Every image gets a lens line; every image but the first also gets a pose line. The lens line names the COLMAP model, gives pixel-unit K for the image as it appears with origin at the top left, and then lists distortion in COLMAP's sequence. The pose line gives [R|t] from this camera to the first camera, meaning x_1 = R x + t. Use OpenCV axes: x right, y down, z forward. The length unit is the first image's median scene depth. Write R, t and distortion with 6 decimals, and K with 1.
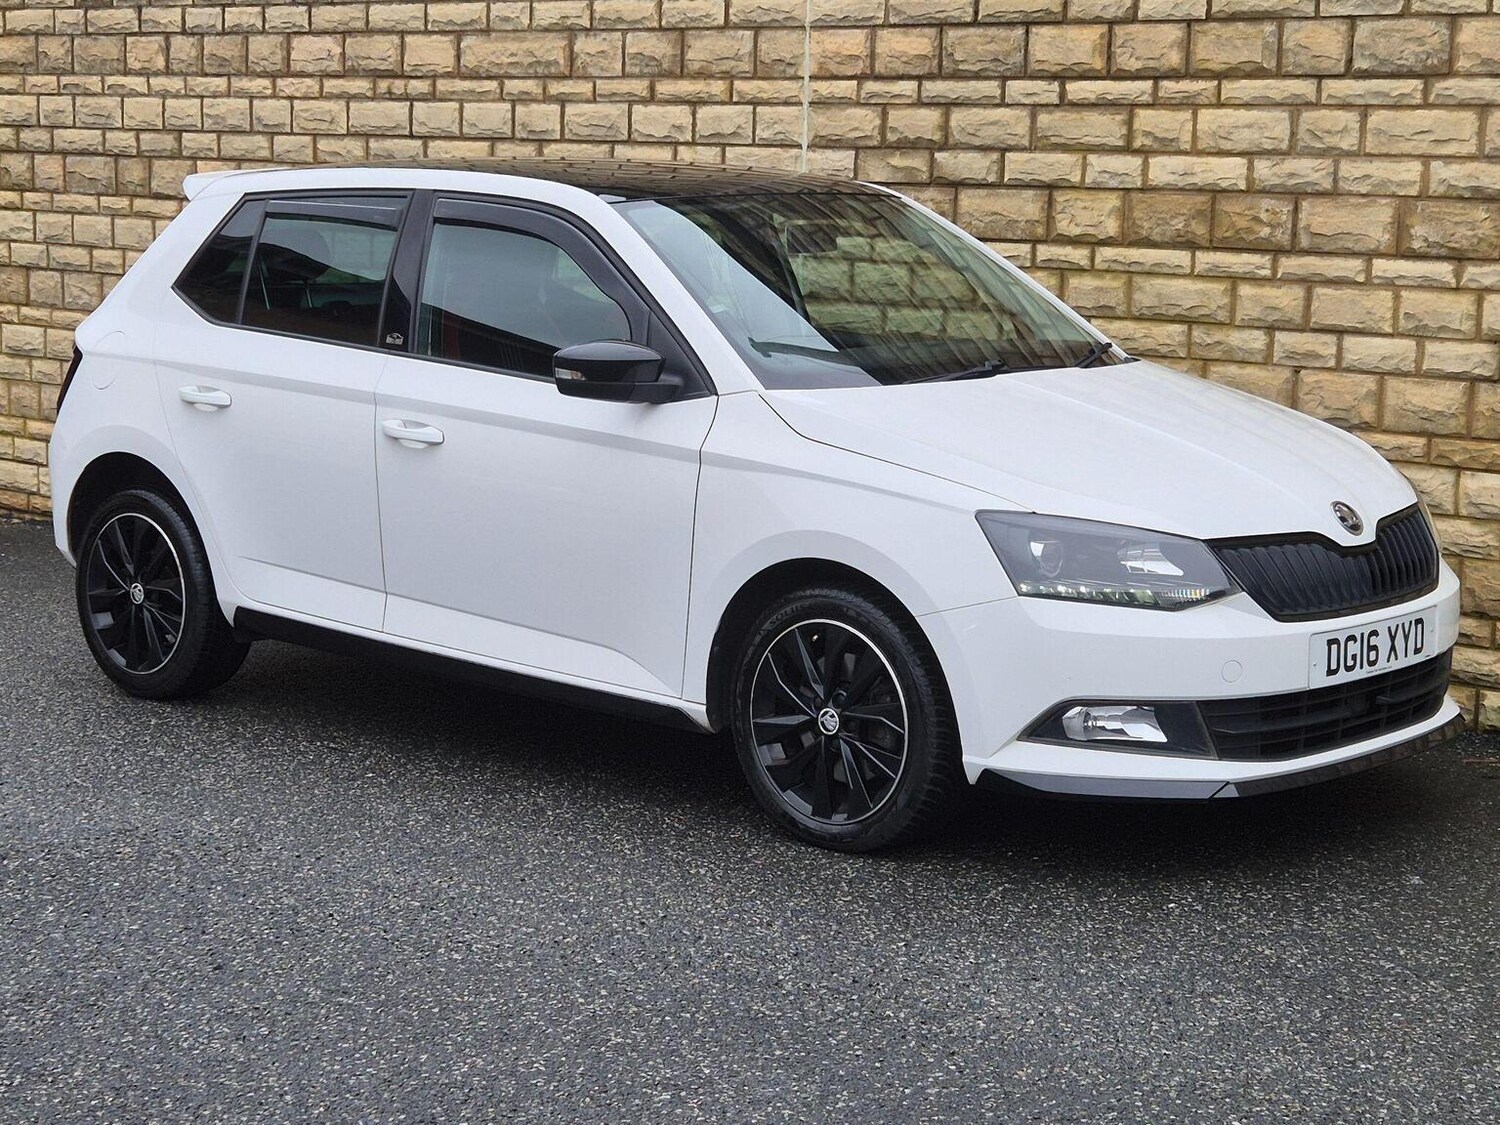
lens RADIAL K [[2798.7, 0, 714.3], [0, 2798.7, 570.5], [0, 0, 1]] dist [0.091432, 0.000000]
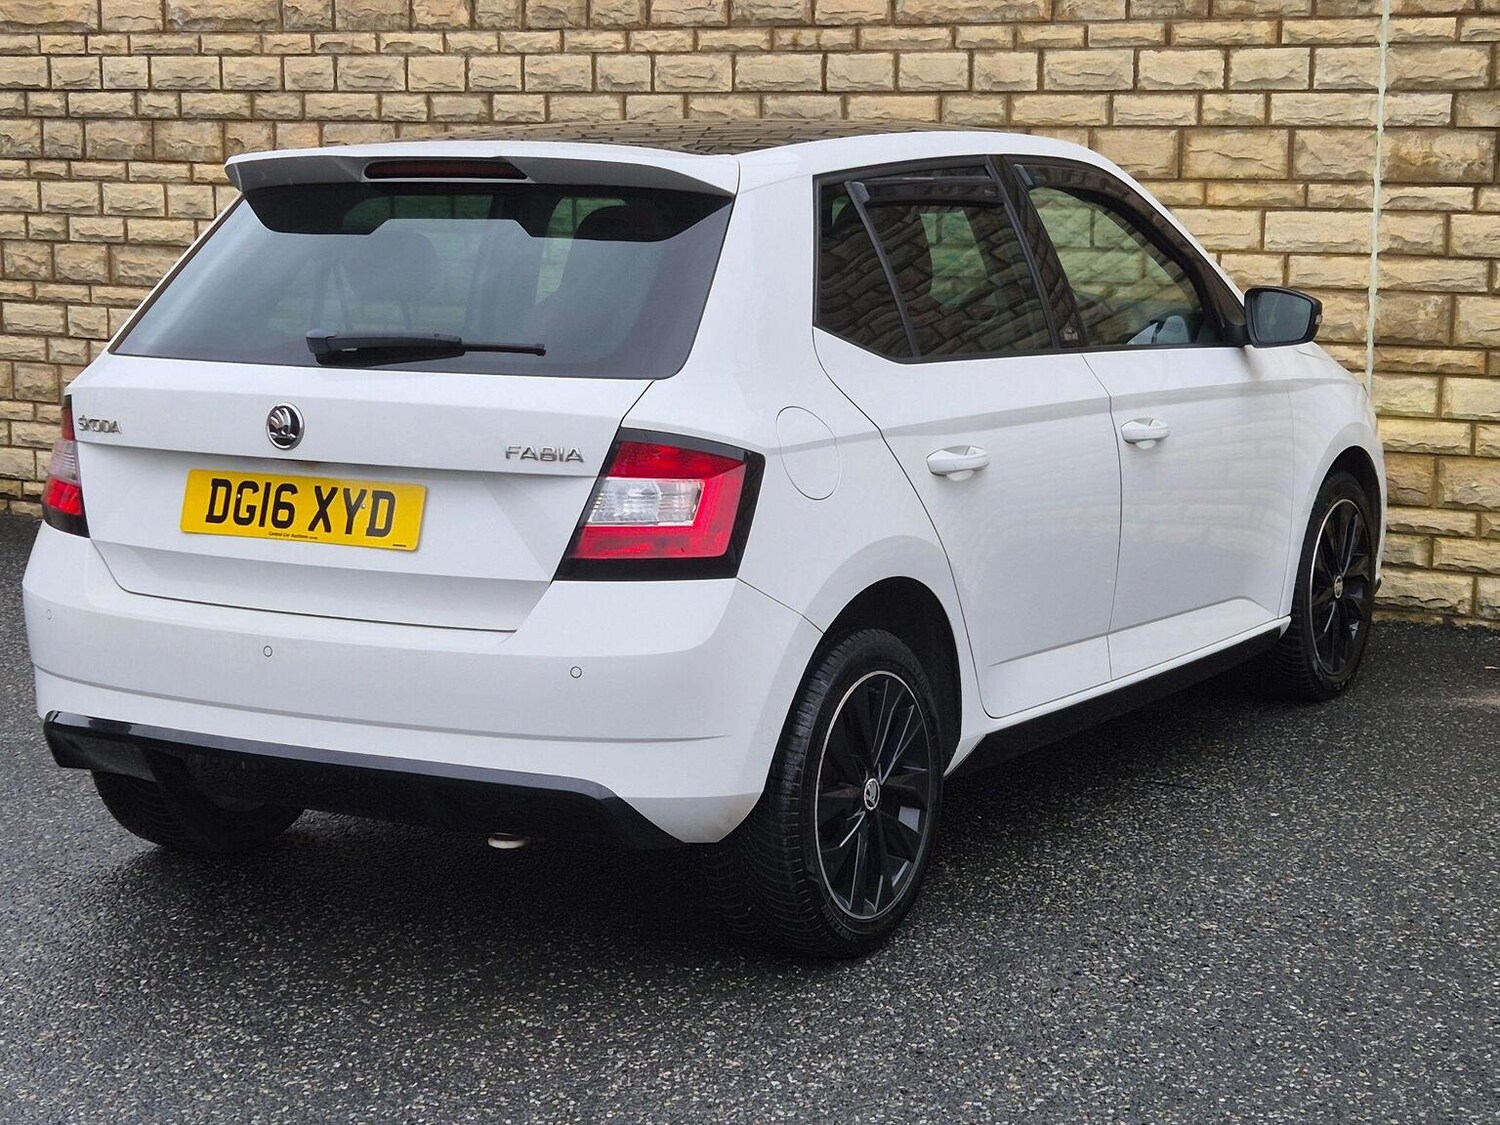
lens RADIAL K [[2798.7, 0, 688.8], [0, 2798.7, 564.8], [0, 0, 1]] dist [0.091432, 0.000000]
pose [[0.982458, -0.049845, 0.179698, -0.360836], [0.047182, 0.998704, 0.019065, -0.024253], [-0.180416, -0.010253, 0.983537, 0.129414]]
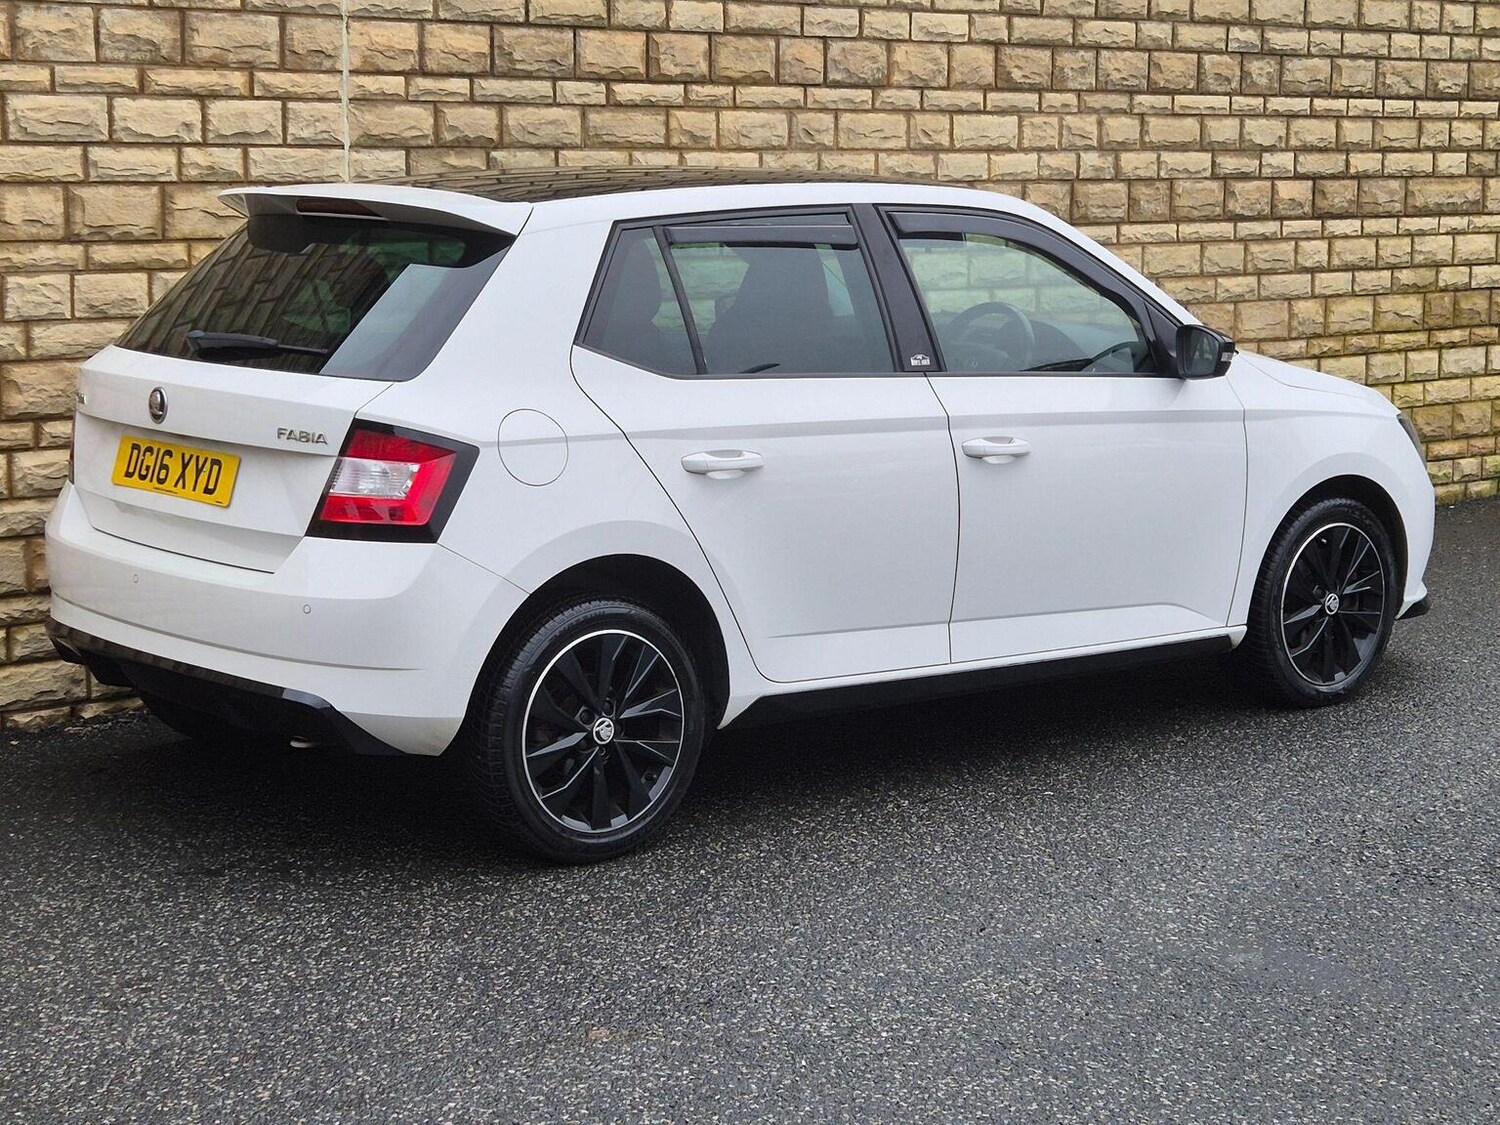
lens RADIAL K [[2798.7, 0, 723.9], [0, 2798.7, 549.5], [0, 0, 1]] dist [0.091432, 0.000000]
pose [[0.128350, -0.159794, 0.978771, -0.861597], [0.146278, 0.979189, 0.140680, -0.132060], [-0.980882, 0.125116, 0.149053, 0.751430]]
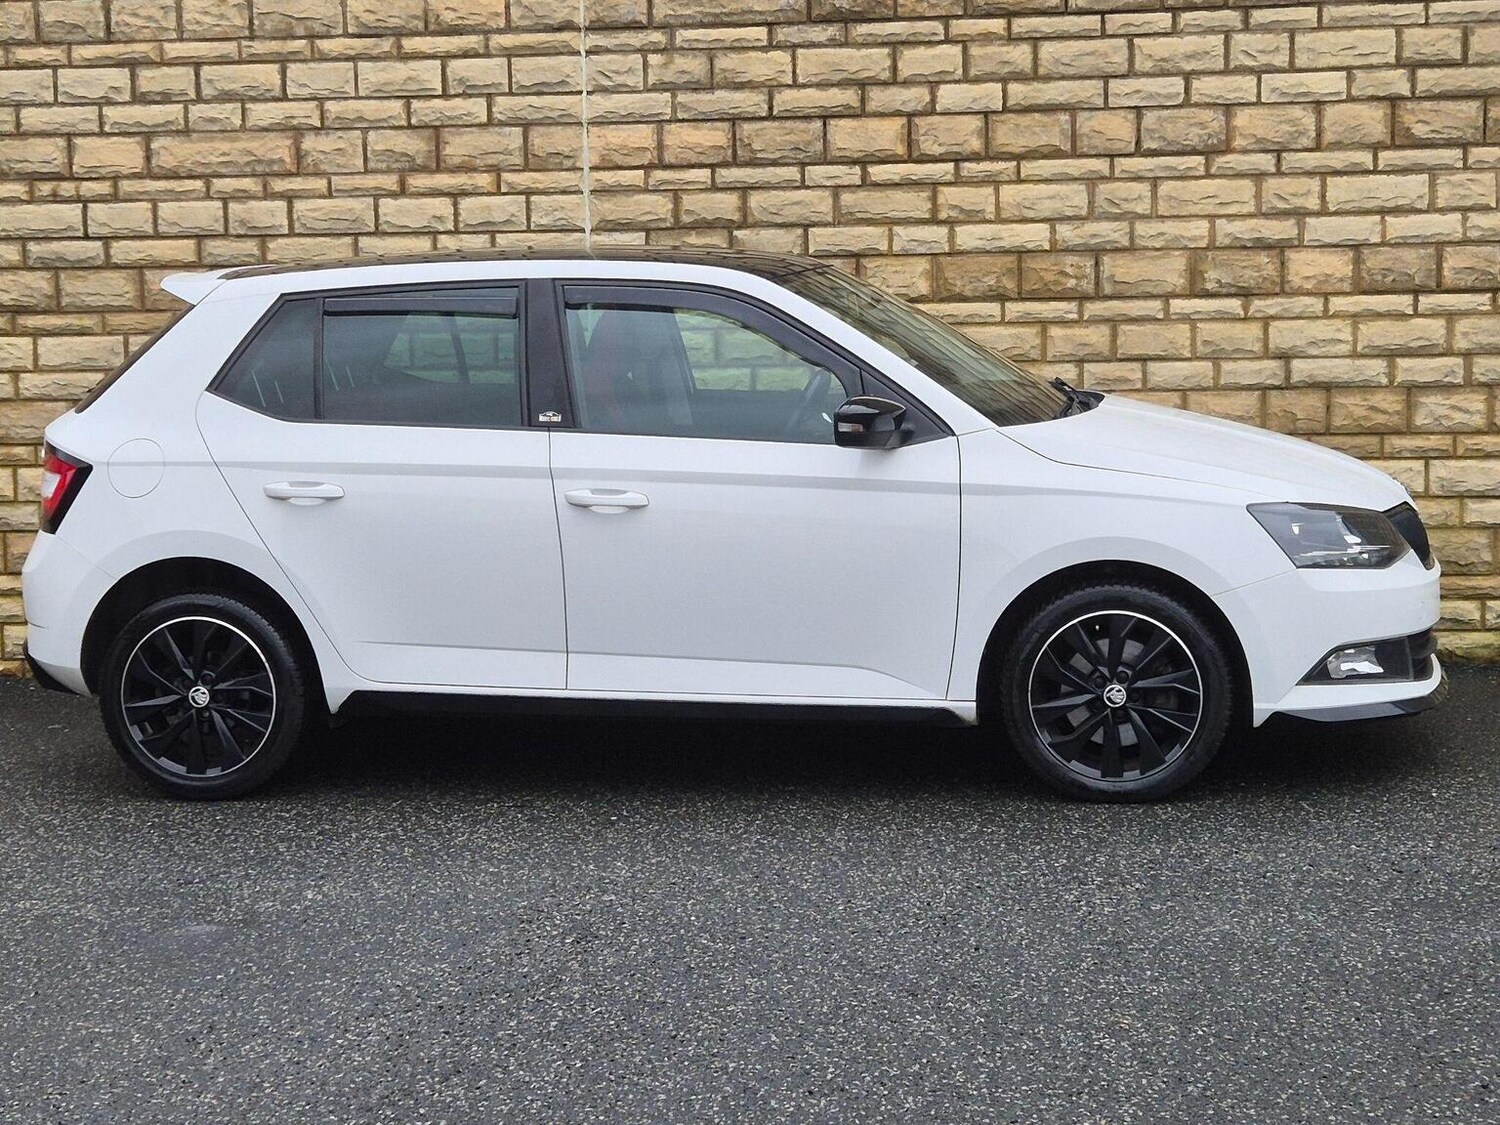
lens RADIAL K [[2798.7, 0, 737.7], [0, 2798.7, 551.2], [0, 0, 1]] dist [0.091432, 0.000000]
pose [[0.846832, -0.098678, 0.522626, -0.500242], [0.117226, 0.993102, -0.002436, -0.016423], [-0.518781, 0.063328, 0.852558, 0.039152]]
